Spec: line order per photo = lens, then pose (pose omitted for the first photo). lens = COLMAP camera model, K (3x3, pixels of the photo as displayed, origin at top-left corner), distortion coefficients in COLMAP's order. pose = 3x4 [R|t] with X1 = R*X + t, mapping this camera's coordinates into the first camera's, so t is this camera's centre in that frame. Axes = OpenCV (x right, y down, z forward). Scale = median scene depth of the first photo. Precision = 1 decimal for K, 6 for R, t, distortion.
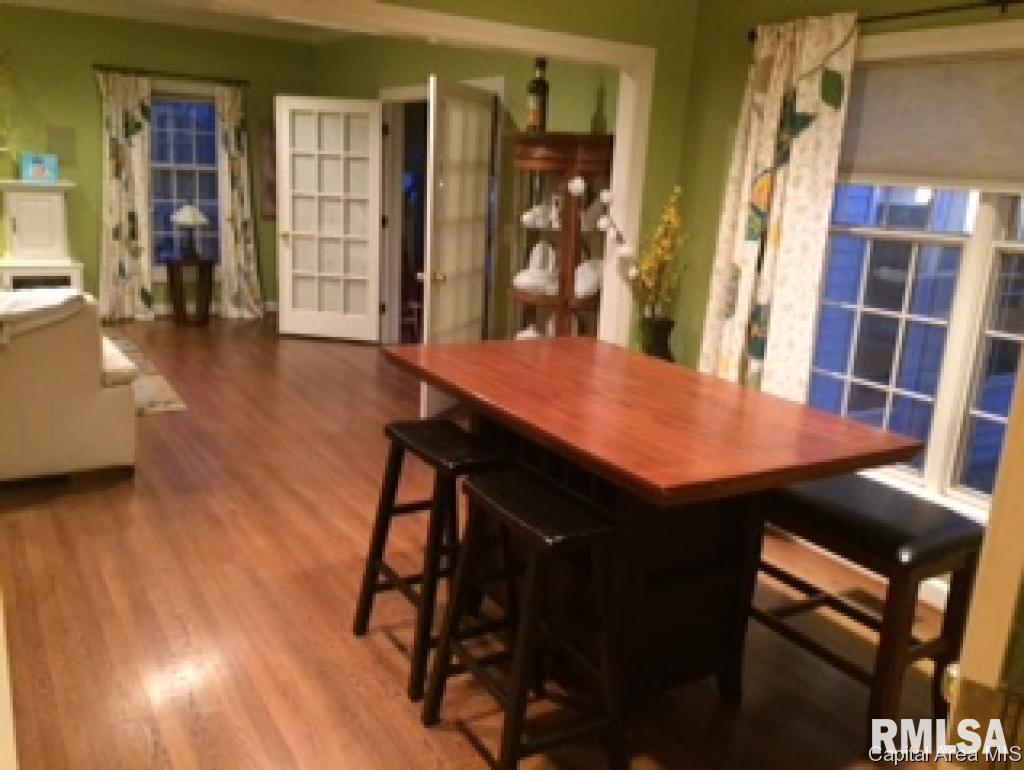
lens RADIAL K [[865.6, 0, 516.4], [0, 865.6, 387.0], [0, 0, 1]] dist [0.057016, -0.065630]
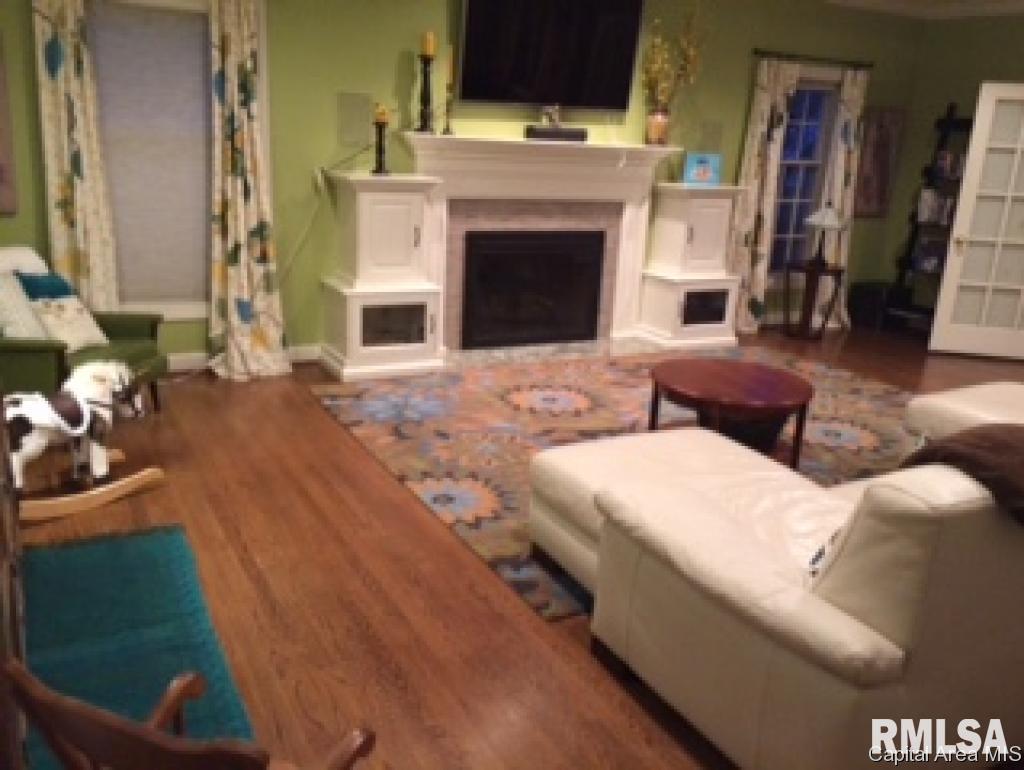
lens RADIAL K [[865.6, 0, 516.4], [0, 865.6, 387.0], [0, 0, 1]] dist [0.057016, -0.065630]
pose [[0.998607, 0.008420, -0.052083, -0.654323], [-0.006360, 0.999196, 0.039587, -0.057745], [0.052374, -0.039201, 0.997858, 0.084321]]
